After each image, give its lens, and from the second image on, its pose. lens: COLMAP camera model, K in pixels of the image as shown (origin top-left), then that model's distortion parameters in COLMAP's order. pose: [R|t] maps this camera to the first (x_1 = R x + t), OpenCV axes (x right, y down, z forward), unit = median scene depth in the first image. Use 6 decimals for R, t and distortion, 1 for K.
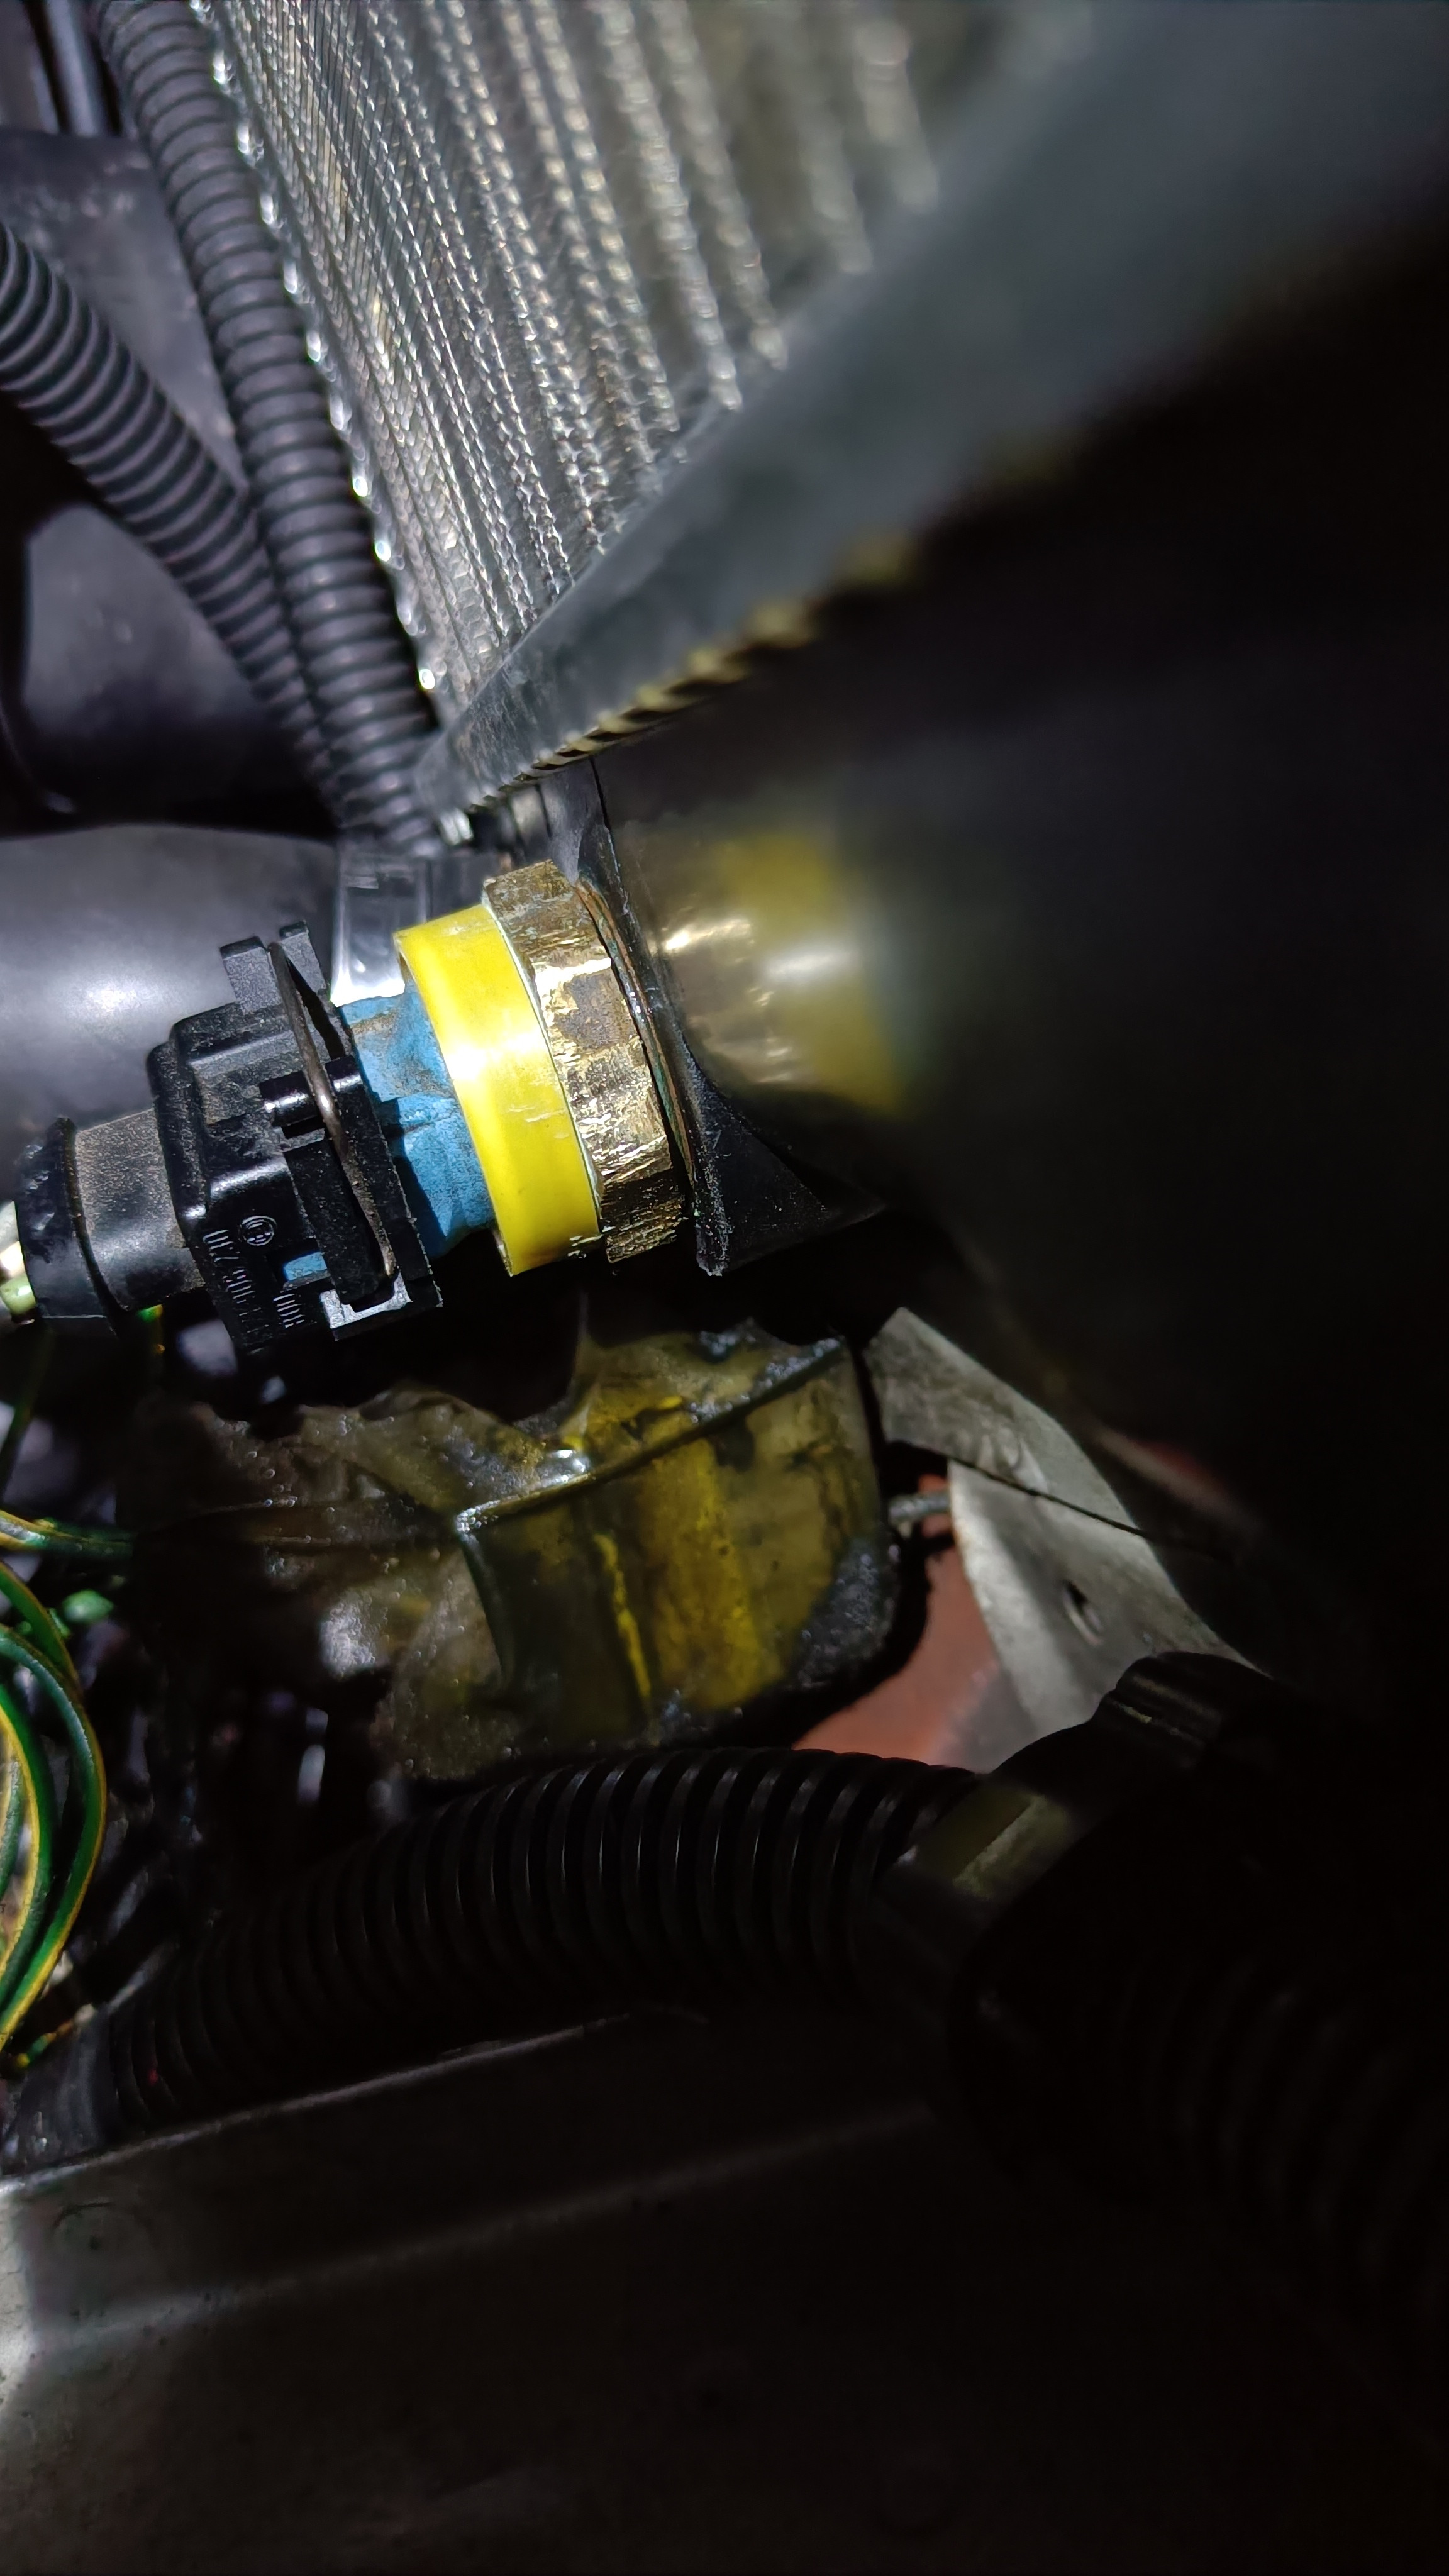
lens RADIAL K [[1960.0, 0, 715.5], [0, 1960.0, 1288.1], [0, 0, 1]] dist [-0.039510, 0.029106]
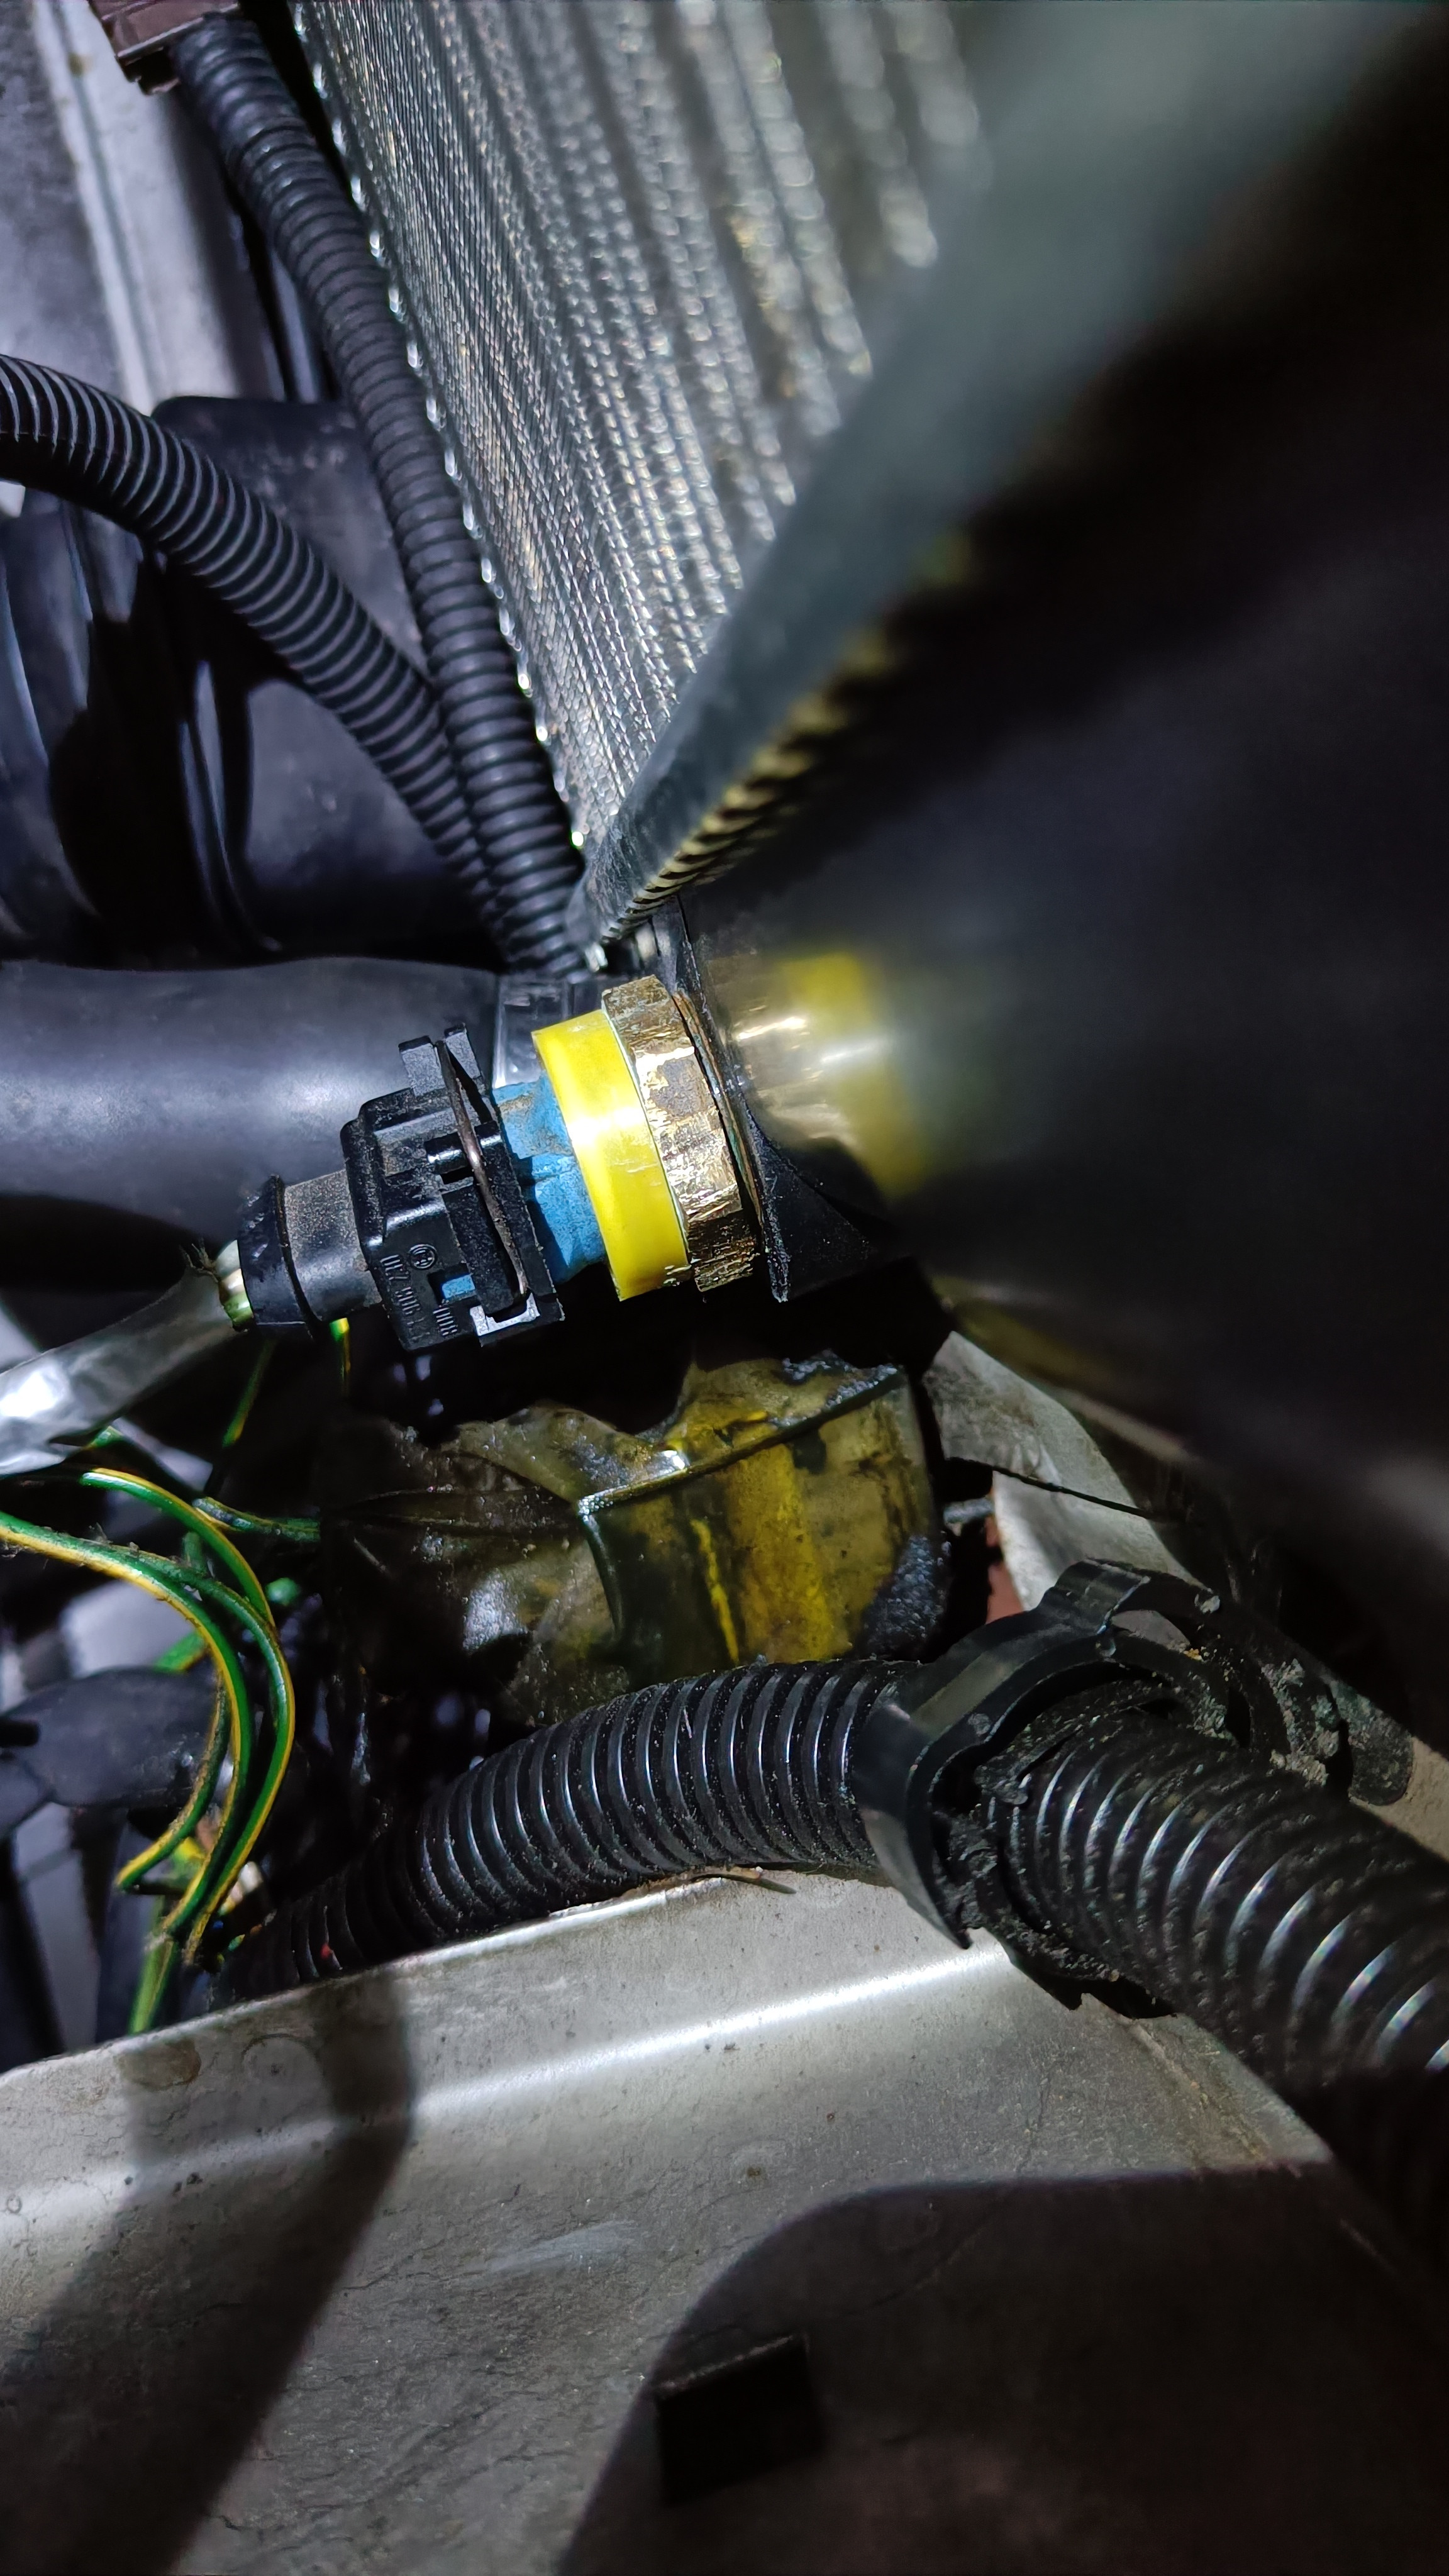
lens RADIAL K [[1948.0, 0, 724.5], [0, 1948.0, 1288.0], [0, 0, 1]] dist [-0.022842, 0.003580]
pose [[0.996127, 0.000536, -0.087926, 0.063783], [-0.006888, 0.997385, -0.071945, 0.066412], [0.087657, 0.072272, 0.993526, -0.212866]]
